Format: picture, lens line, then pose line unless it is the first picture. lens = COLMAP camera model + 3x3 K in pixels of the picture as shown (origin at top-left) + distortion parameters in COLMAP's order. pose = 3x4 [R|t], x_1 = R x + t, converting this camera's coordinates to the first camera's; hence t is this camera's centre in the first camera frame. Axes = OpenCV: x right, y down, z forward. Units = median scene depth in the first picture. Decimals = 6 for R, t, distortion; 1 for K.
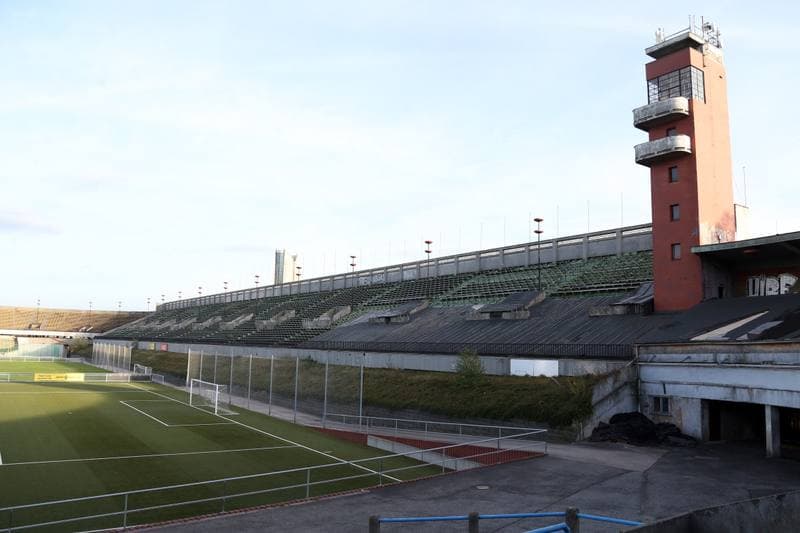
lens RADIAL K [[642.4, 0, 419.6], [0, 642.4, 270.7], [0, 0, 1]] dist [-0.106878, 0.061709]
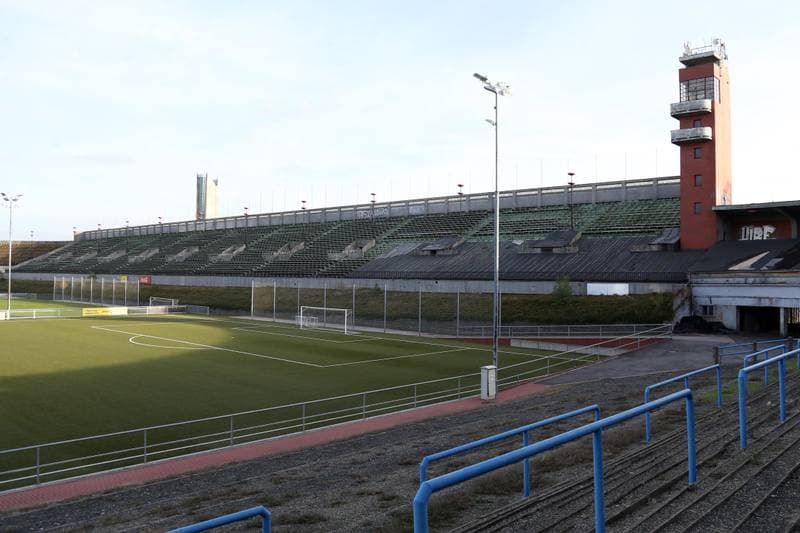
lens RADIAL K [[763.0, 0, 400.0], [0, 763.0, 266.5], [0, 0, 1]] dist [-0.130316, 0.100120]
pose [[0.970278, -0.011574, 0.241715, -0.651016], [-0.015203, 0.993967, 0.108619, -0.070859], [-0.241513, -0.109065, 0.964249, -0.484528]]
